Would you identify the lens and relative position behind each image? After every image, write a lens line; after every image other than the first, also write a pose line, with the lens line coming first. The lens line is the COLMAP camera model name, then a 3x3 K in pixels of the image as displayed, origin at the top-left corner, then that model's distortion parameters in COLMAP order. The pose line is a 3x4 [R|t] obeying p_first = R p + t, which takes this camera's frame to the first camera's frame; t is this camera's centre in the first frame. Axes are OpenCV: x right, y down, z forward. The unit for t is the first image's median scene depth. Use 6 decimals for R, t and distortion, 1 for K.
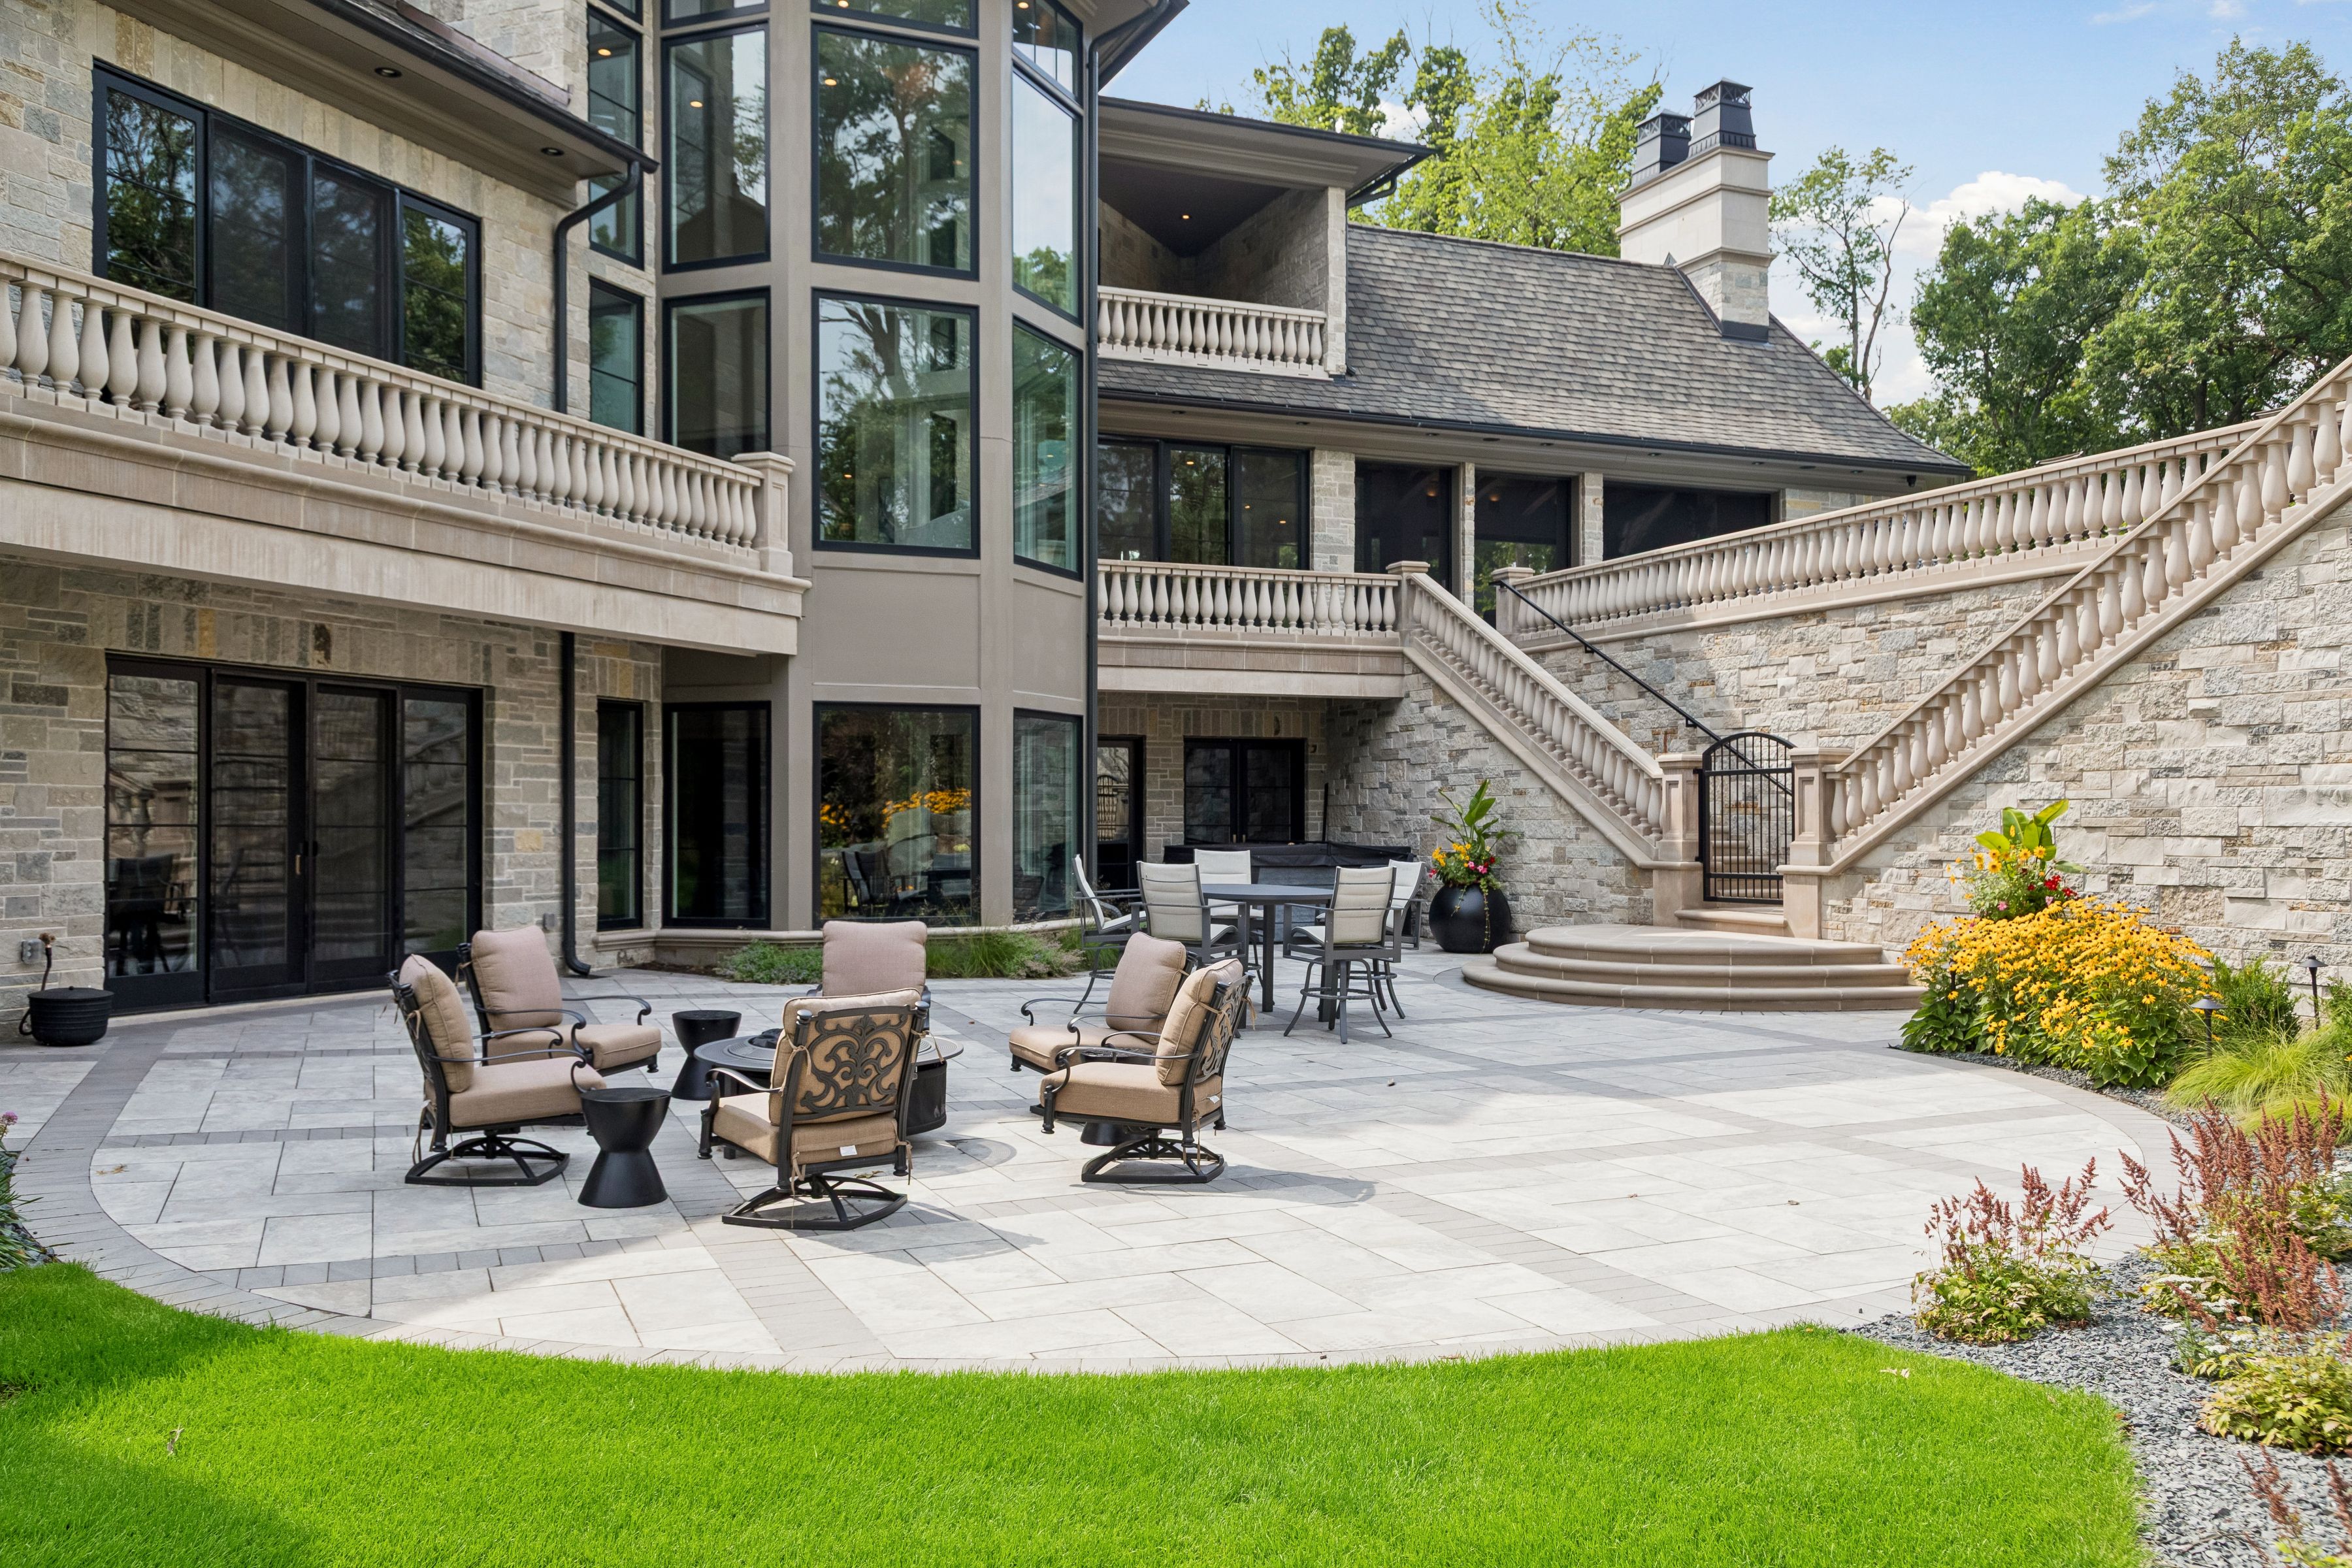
lens RADIAL K [[1926.0, 0, 1190.6], [0, 1926.0, 820.0], [0, 0, 1]] dist [0.017149, 0.003120]
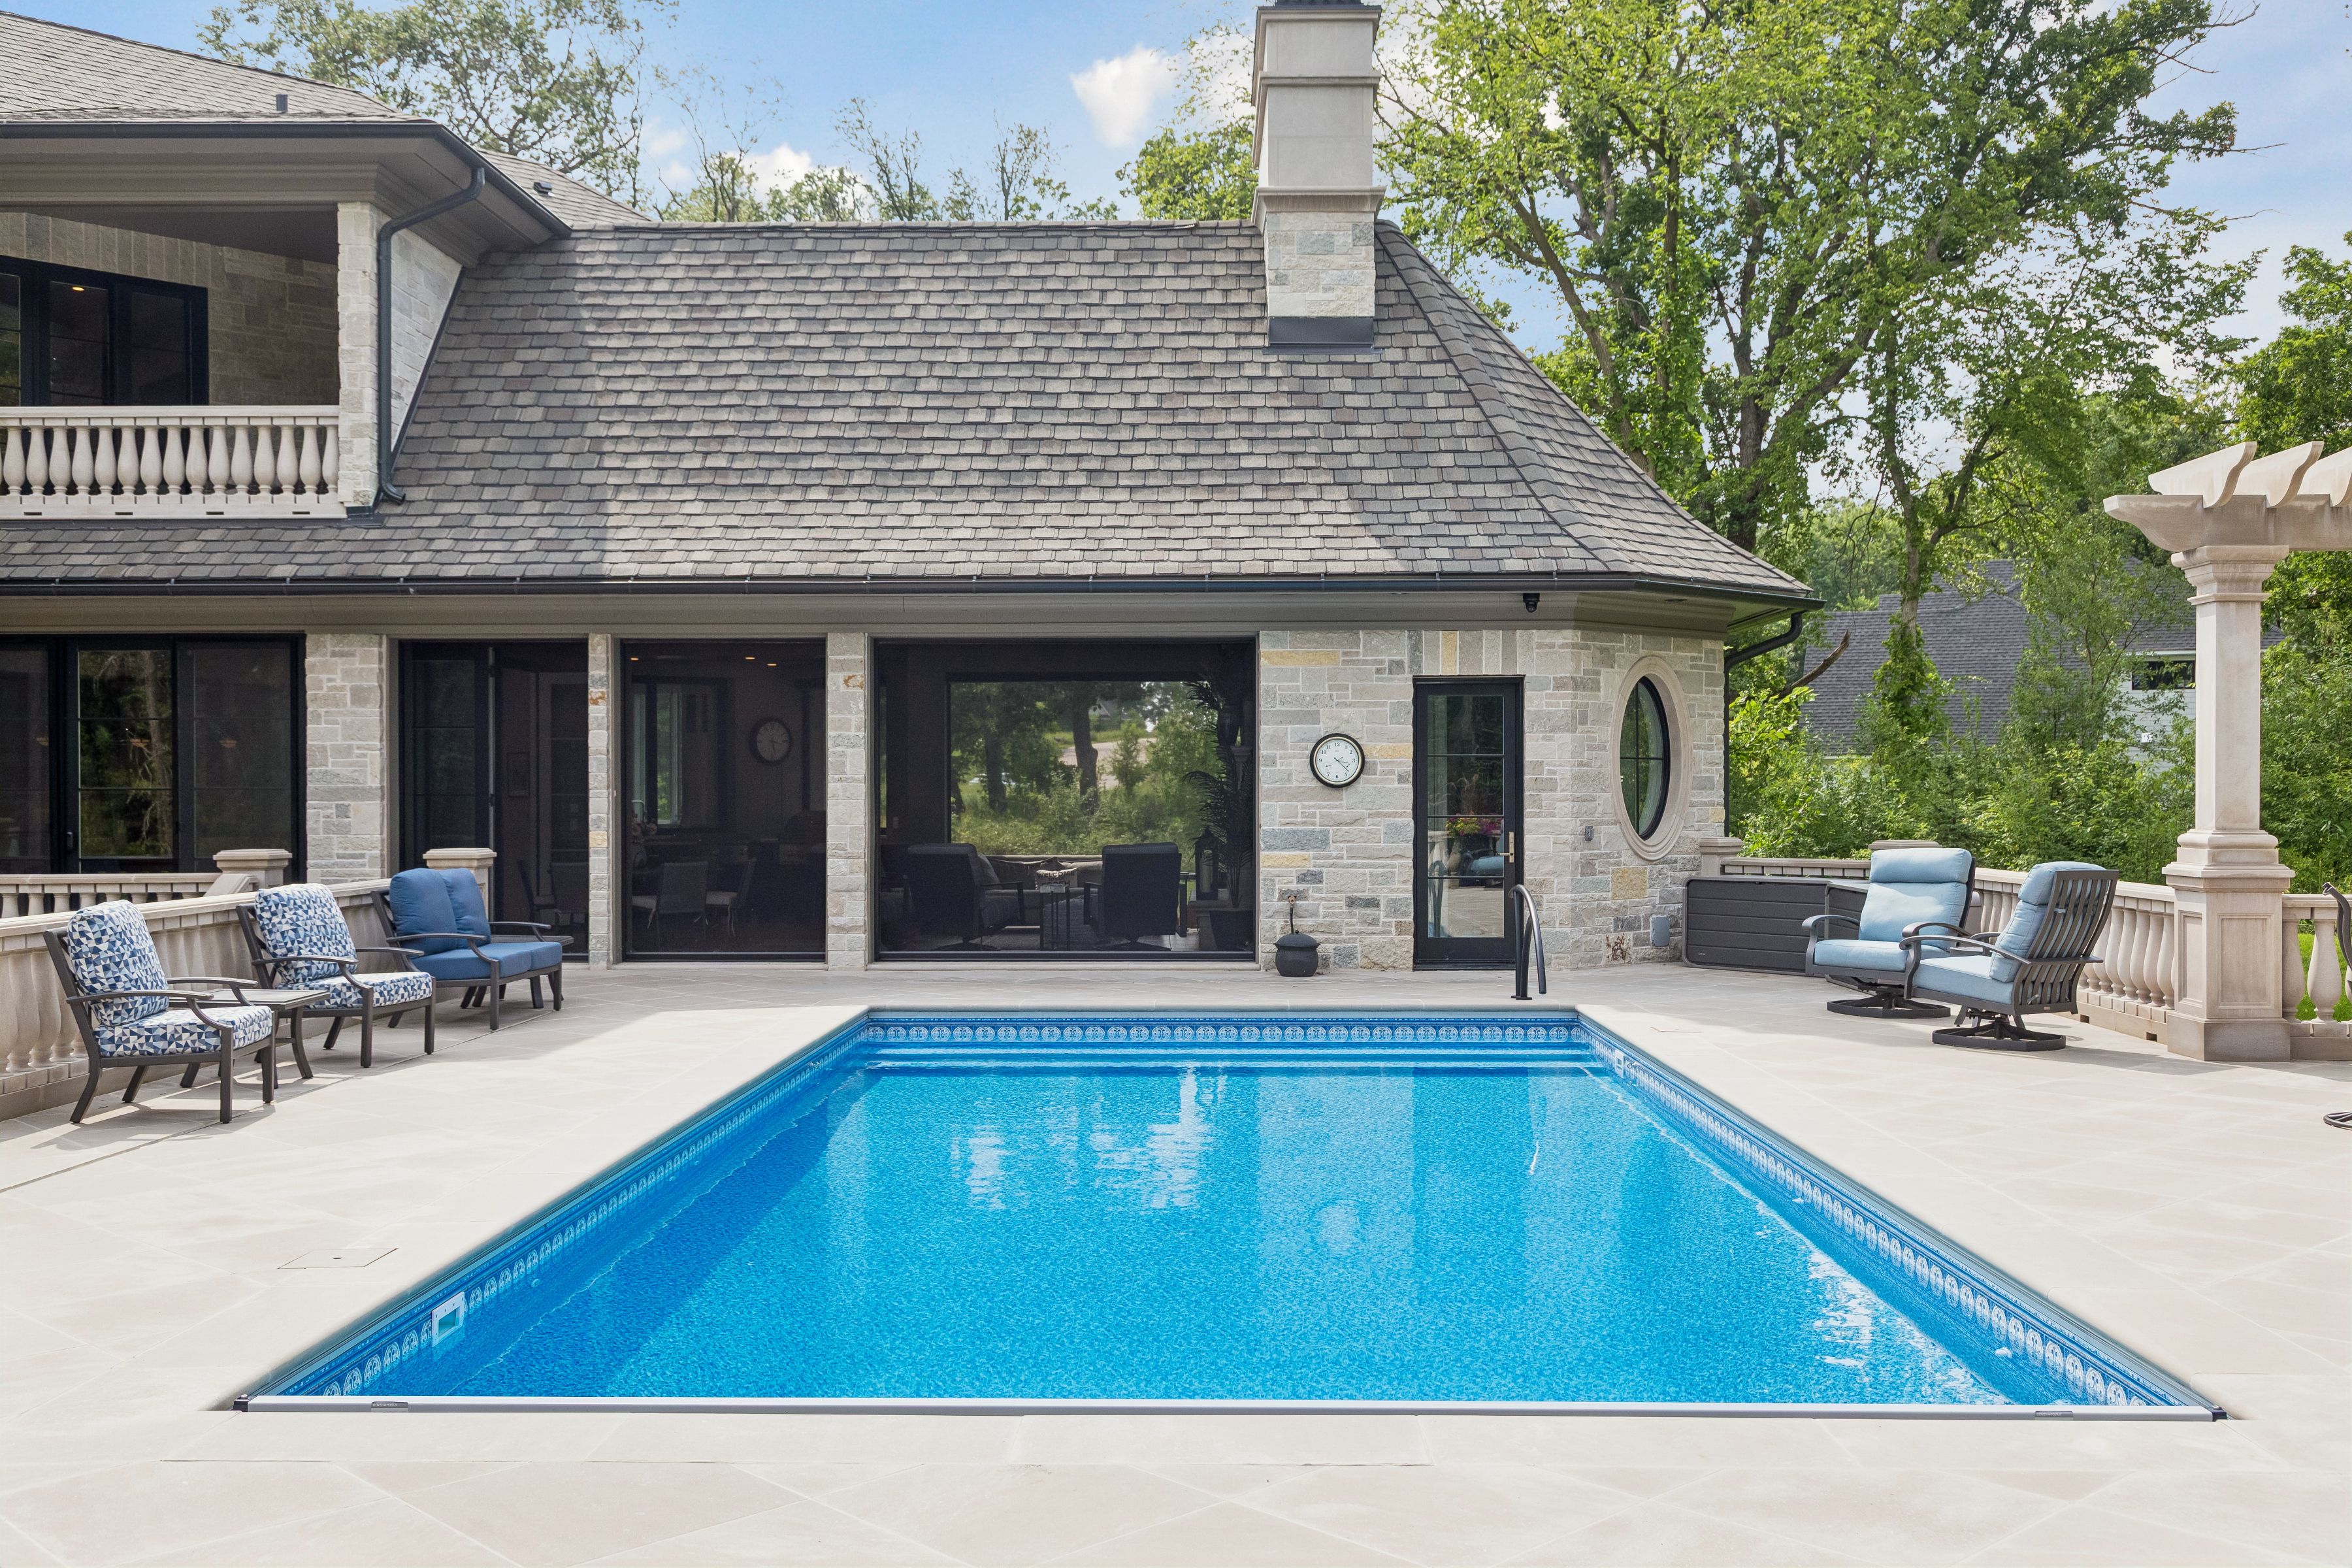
lens RADIAL K [[2174.0, 0, 1189.9], [0, 2174.0, 823.8], [0, 0, 1]] dist [0.009294, 0.000000]
pose [[0.914389, 0.008137, -0.404754, 0.747617], [0.002124, 0.999688, 0.024896, -0.182442], [0.404830, -0.023624, 0.914087, 0.584217]]
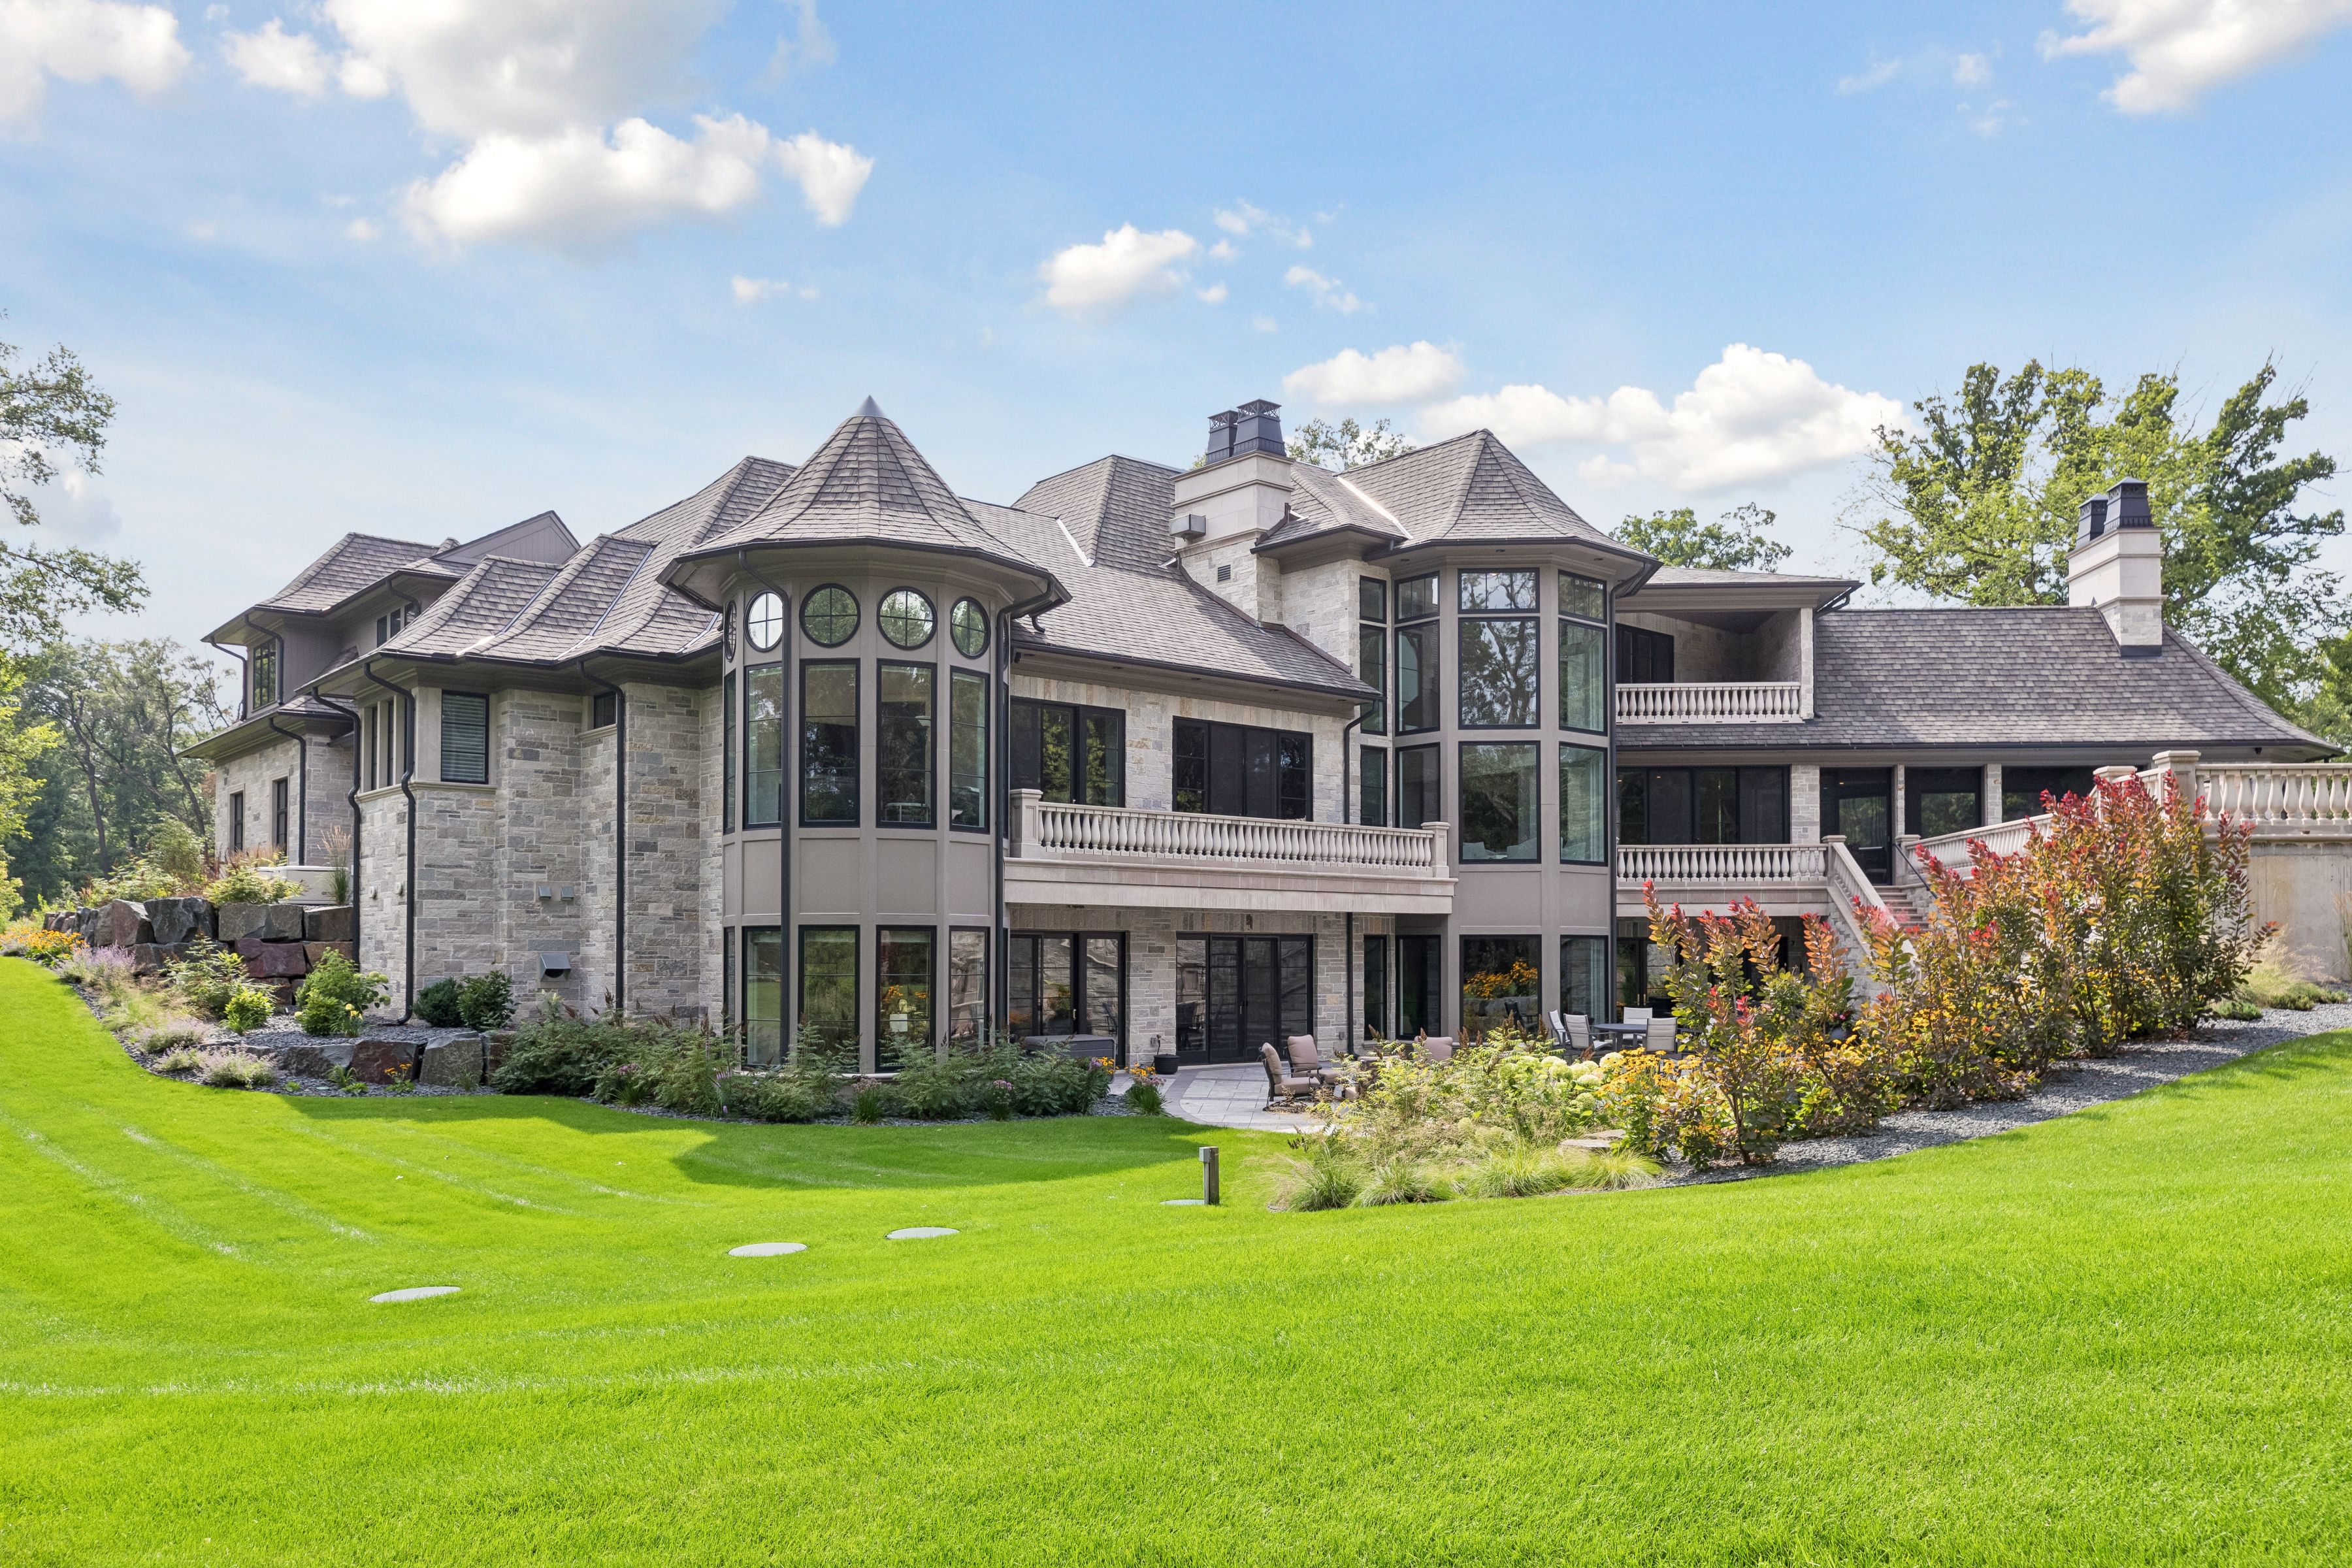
lens RADIAL K [[1690.2, 0, 1212.3], [0, 1690.2, 931.8], [0, 0, 1]] dist [-0.005556, 0.003841]
pose [[0.892937, -0.008221, -0.450107, 0.339526], [0.001660, 0.999887, -0.014968, -0.031452], [0.450179, 0.012618, 0.892849, -0.672100]]
